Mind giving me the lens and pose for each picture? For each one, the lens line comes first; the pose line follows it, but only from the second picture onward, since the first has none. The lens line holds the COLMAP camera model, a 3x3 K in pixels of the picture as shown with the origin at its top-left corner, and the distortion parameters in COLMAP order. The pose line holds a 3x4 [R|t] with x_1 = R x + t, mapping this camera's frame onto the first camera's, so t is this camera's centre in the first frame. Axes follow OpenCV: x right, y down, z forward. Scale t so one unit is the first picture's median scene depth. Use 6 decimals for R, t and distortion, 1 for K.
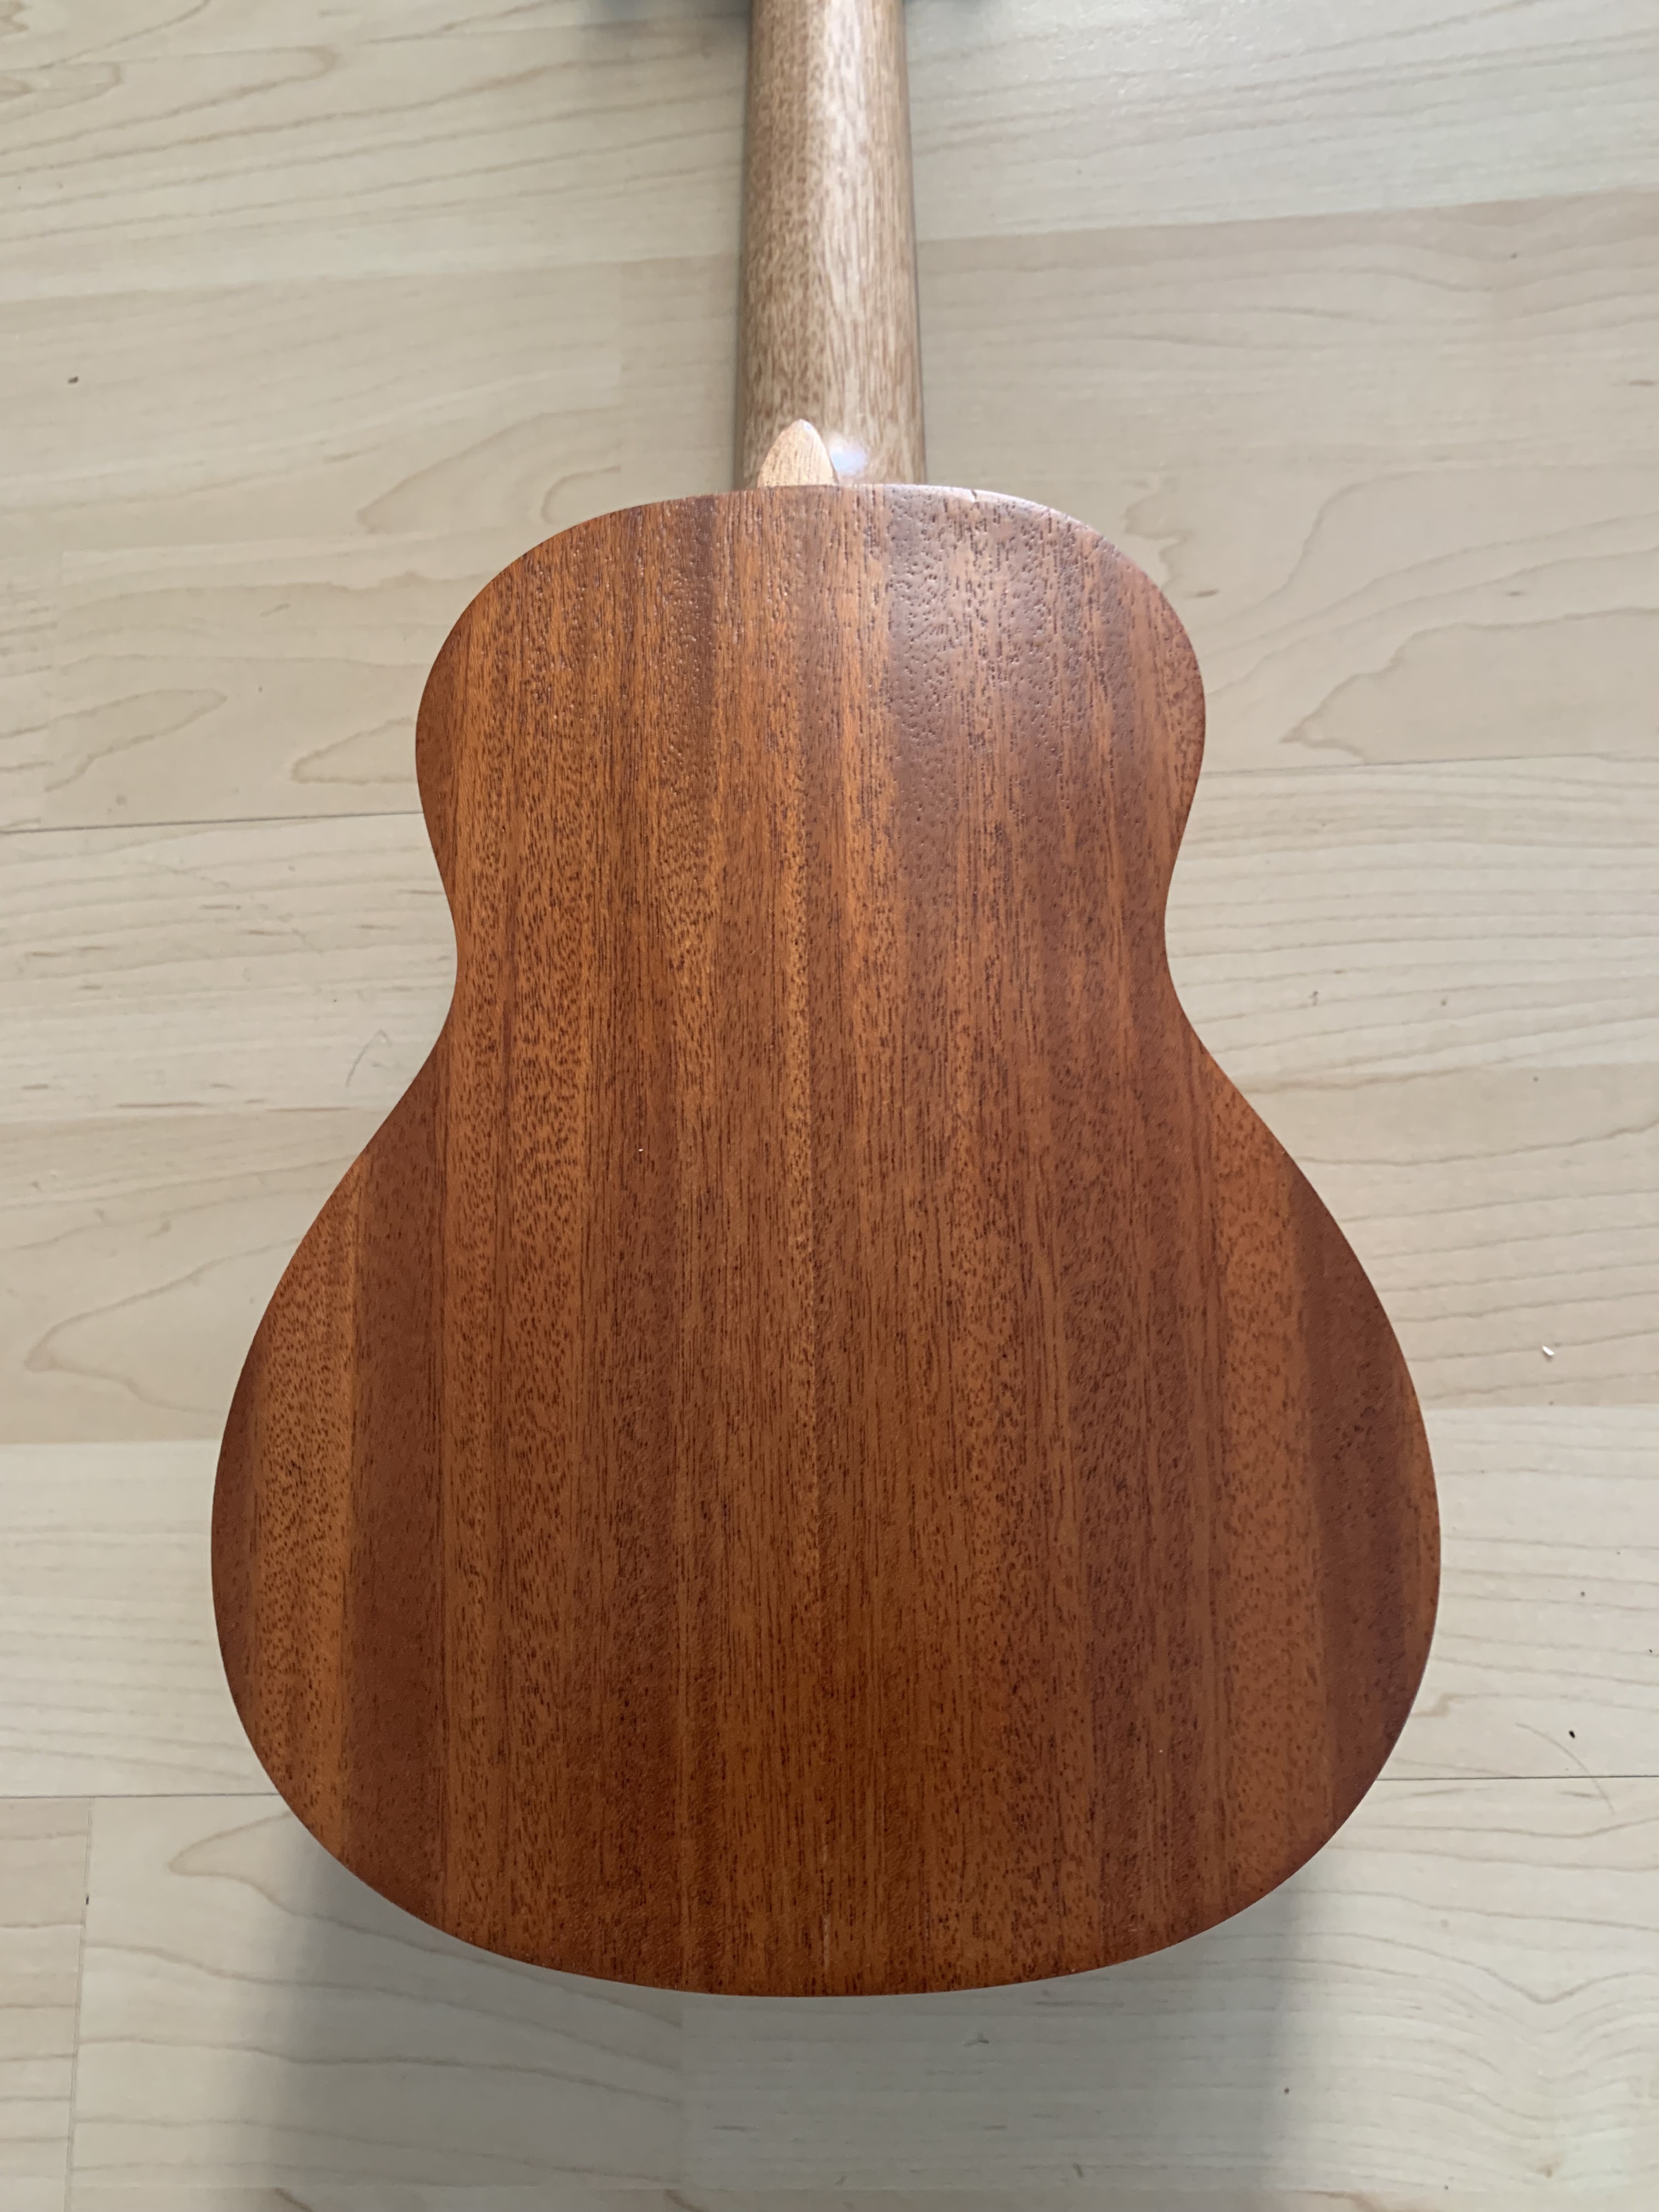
lens RADIAL K [[1723.7, 0, 810.4], [0, 1723.7, 1092.0], [0, 0, 1]] dist [-0.002633, -0.007308]
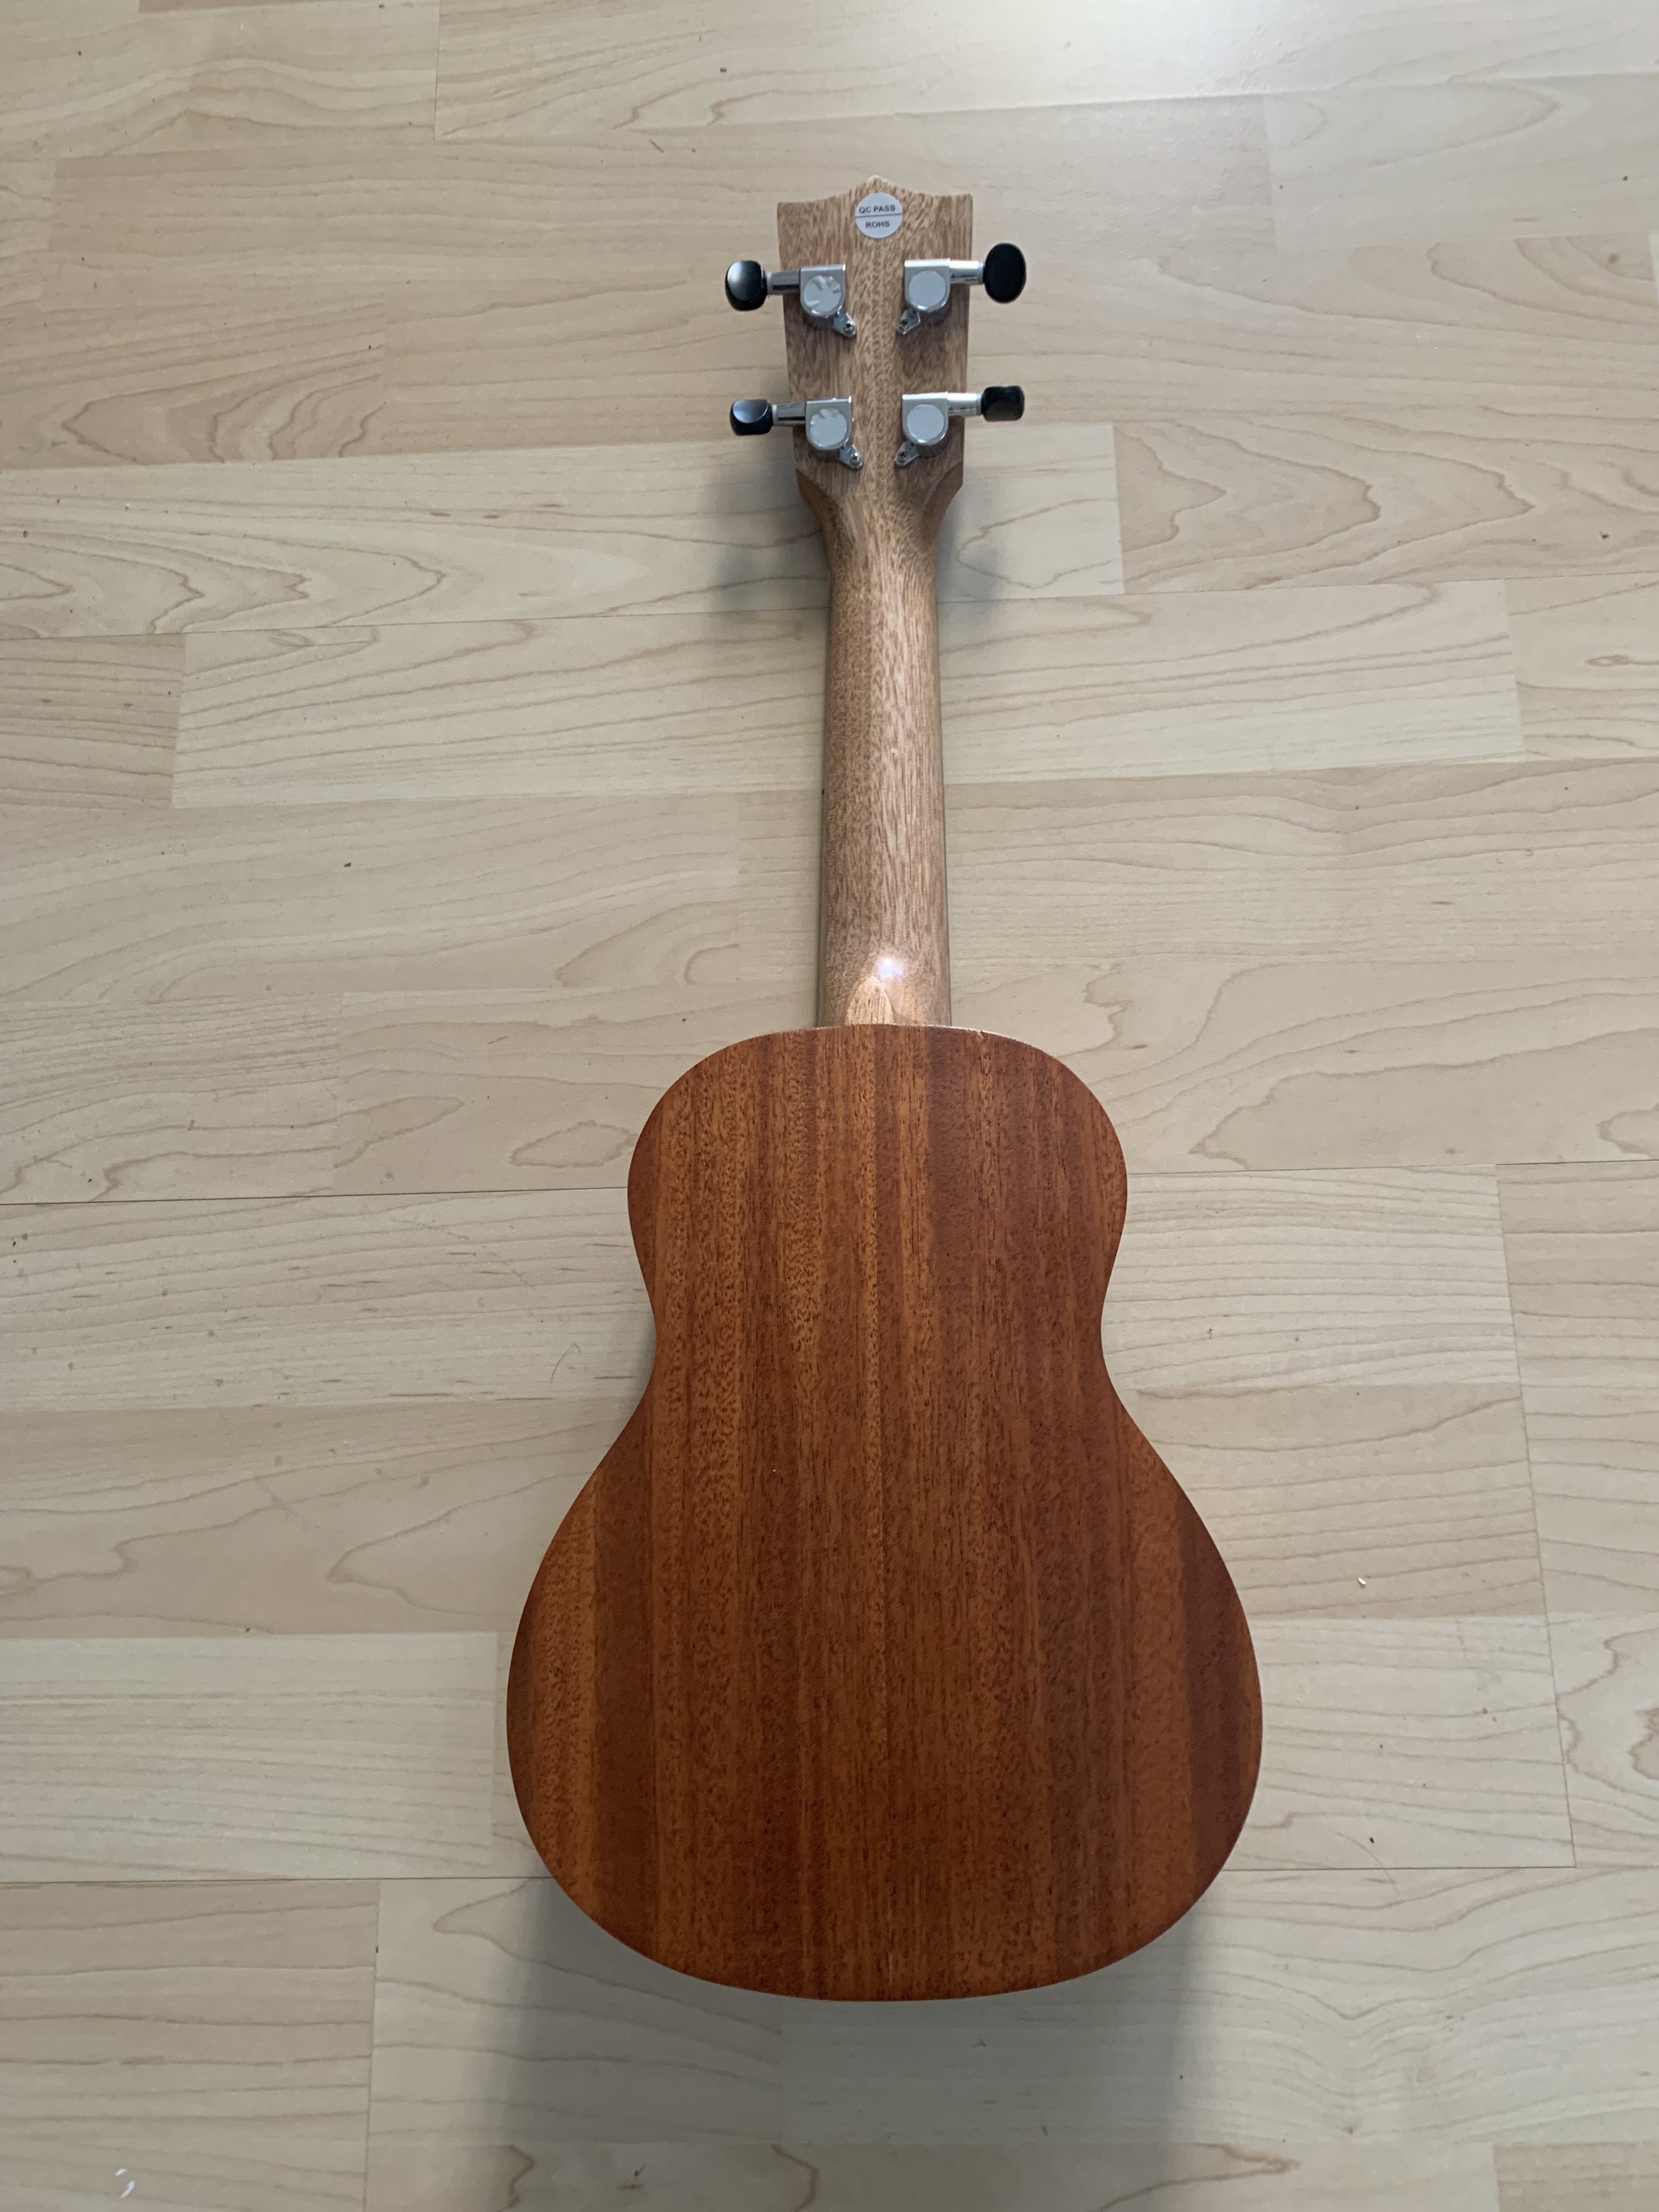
lens RADIAL K [[1723.7, 0, 838.0], [0, 1723.7, 1112.6], [0, 0, 1]] dist [-0.002633, -0.007308]
pose [[0.999768, 0.011565, 0.018157, -0.061437], [-0.010939, 0.999355, -0.034208, -0.206988], [-0.018540, 0.034002, 0.999250, -0.519512]]
